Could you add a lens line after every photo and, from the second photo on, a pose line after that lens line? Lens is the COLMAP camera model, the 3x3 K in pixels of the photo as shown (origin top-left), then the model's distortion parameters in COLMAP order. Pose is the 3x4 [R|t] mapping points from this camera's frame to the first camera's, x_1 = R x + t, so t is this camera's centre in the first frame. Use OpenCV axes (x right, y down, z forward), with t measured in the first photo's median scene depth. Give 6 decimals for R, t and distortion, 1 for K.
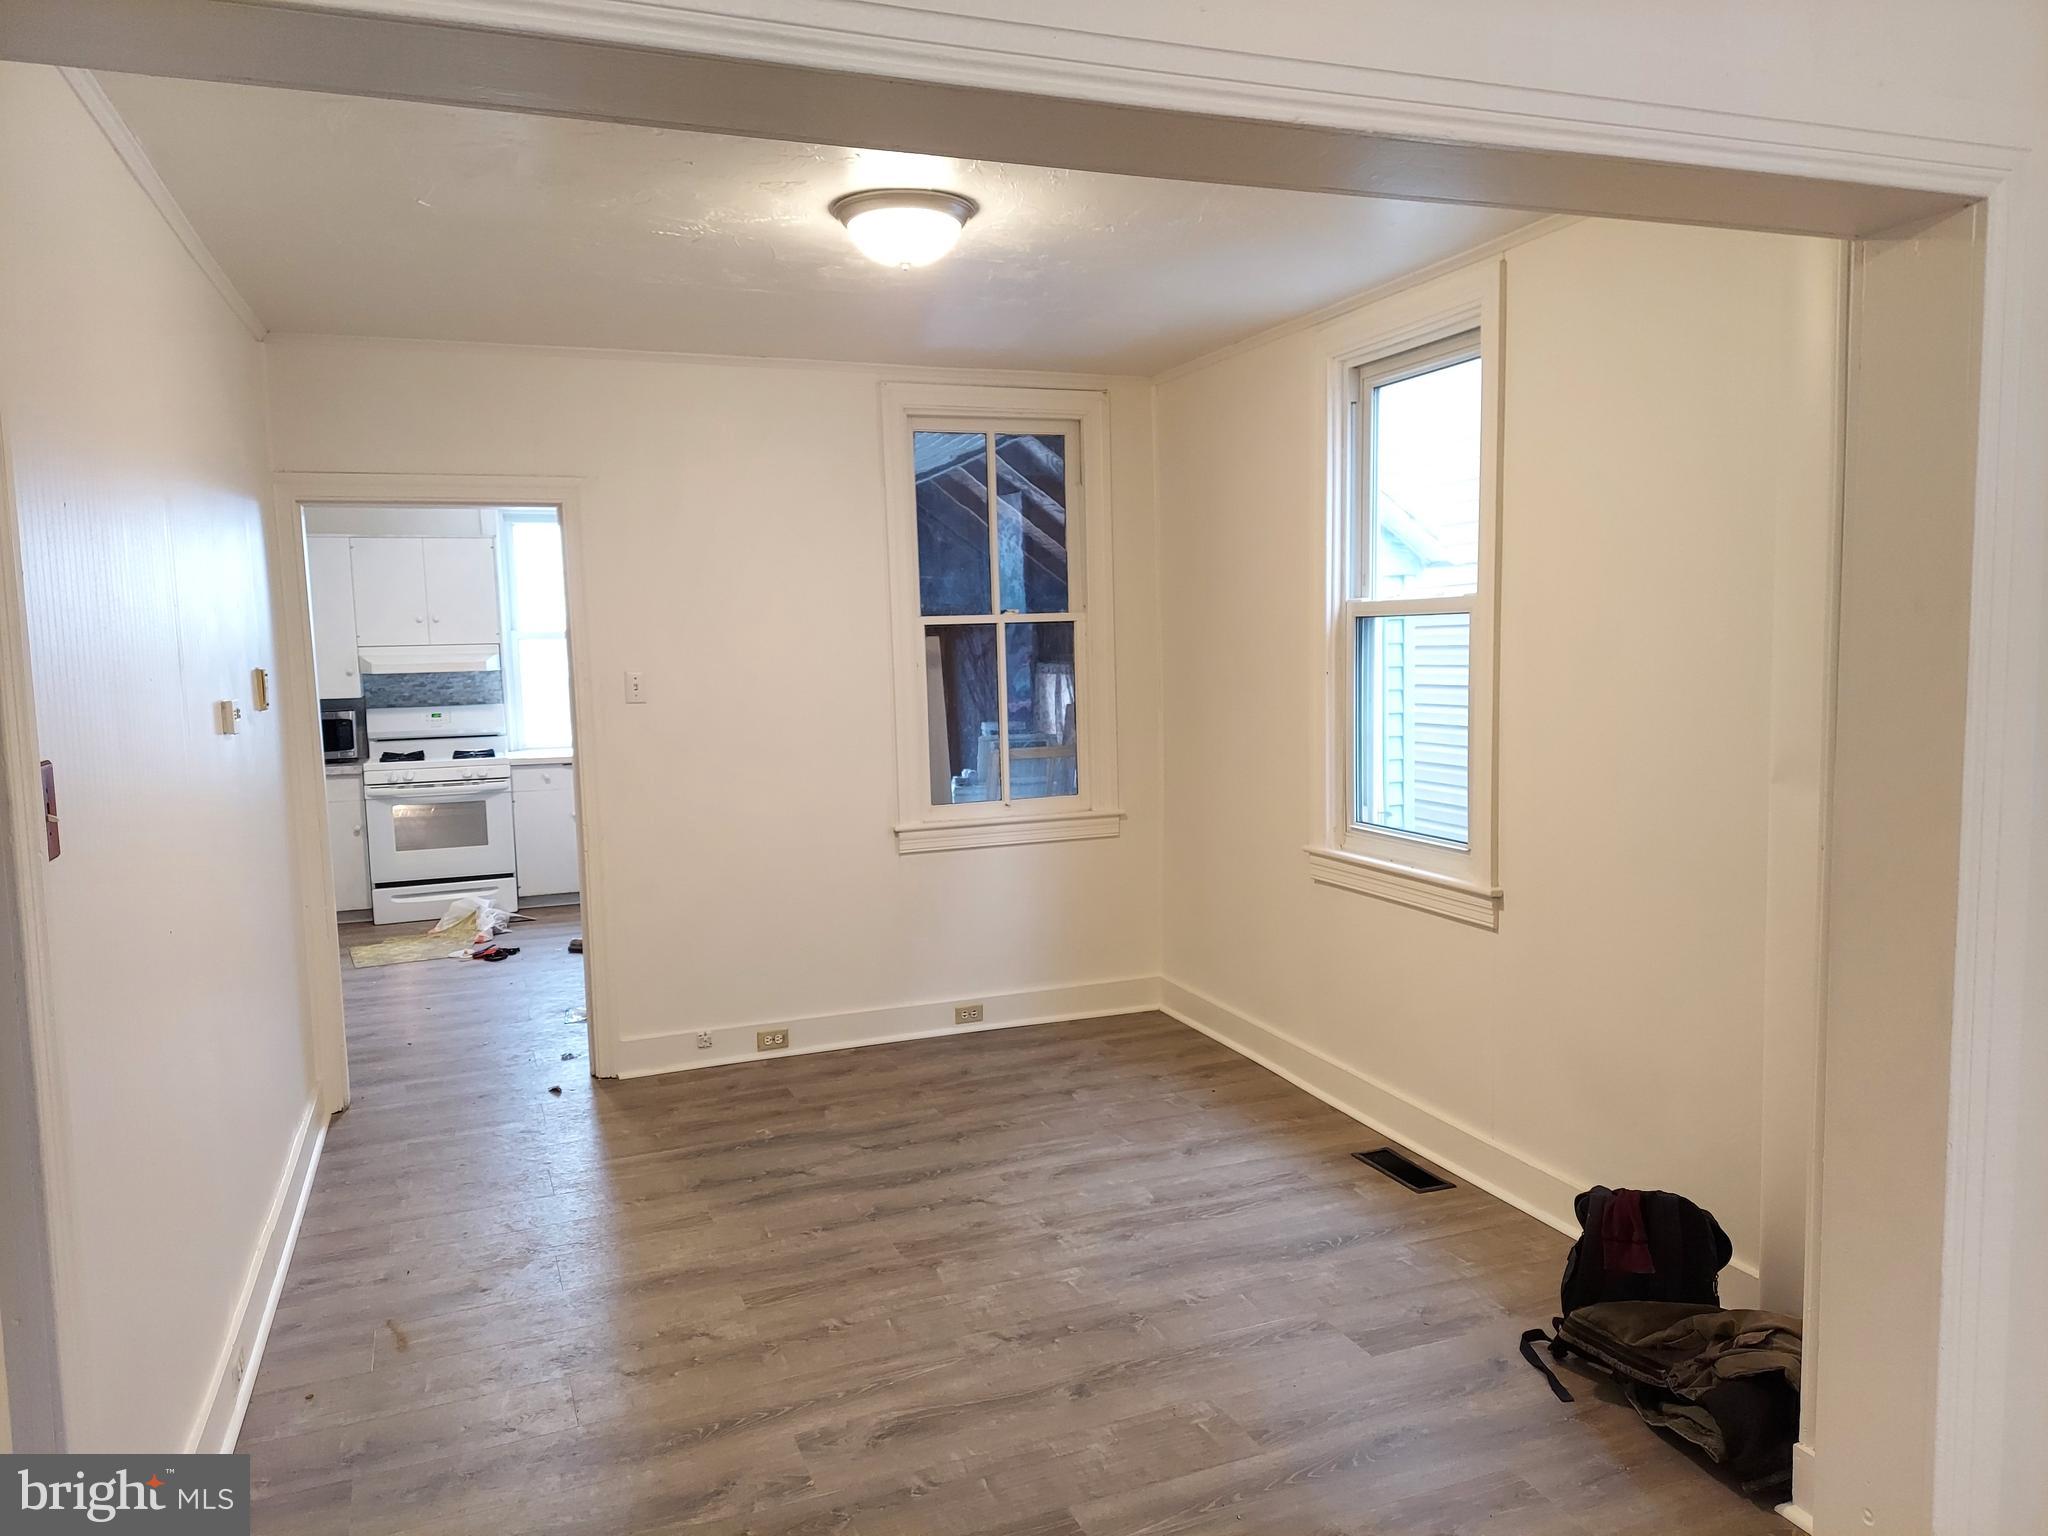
lens RADIAL K [[1446.1, 0, 1020.1], [0, 1446.1, 782.6], [0, 0, 1]] dist [0.048785, -0.046236]
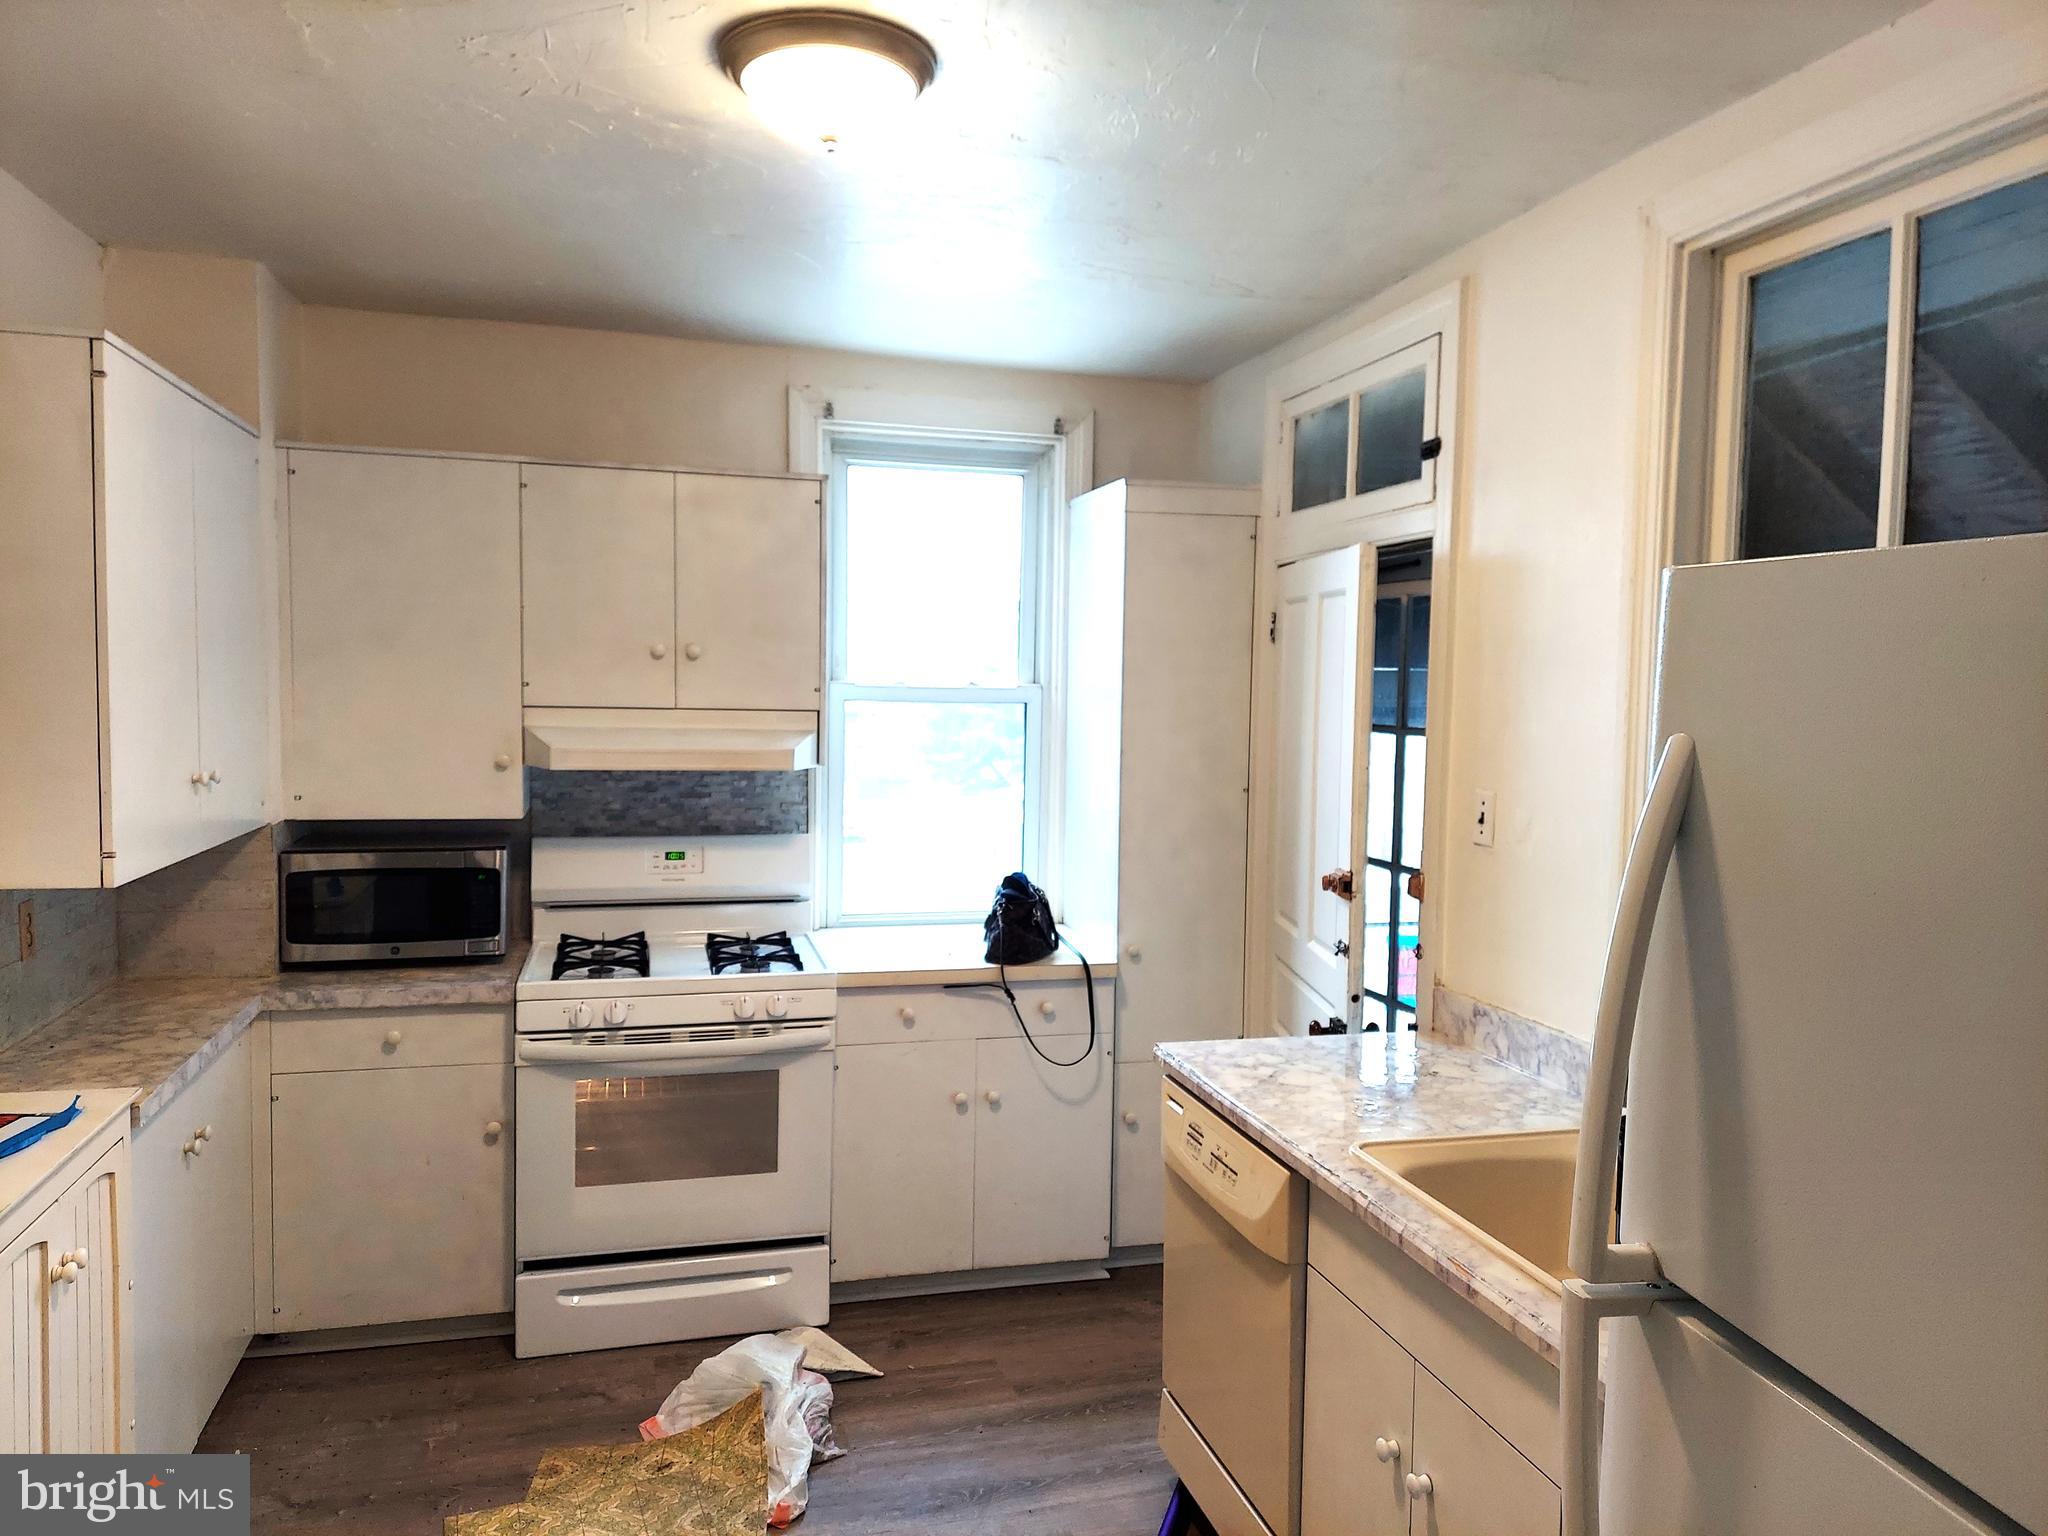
lens RADIAL K [[1446.1, 0, 1033.1], [0, 1446.1, 757.9], [0, 0, 1]] dist [0.048785, -0.046236]
pose [[0.994842, 0.046913, -0.089942, -0.255441], [-0.050907, 0.997793, -0.042643, -0.066324], [0.087743, 0.047001, 0.995034, 0.565671]]
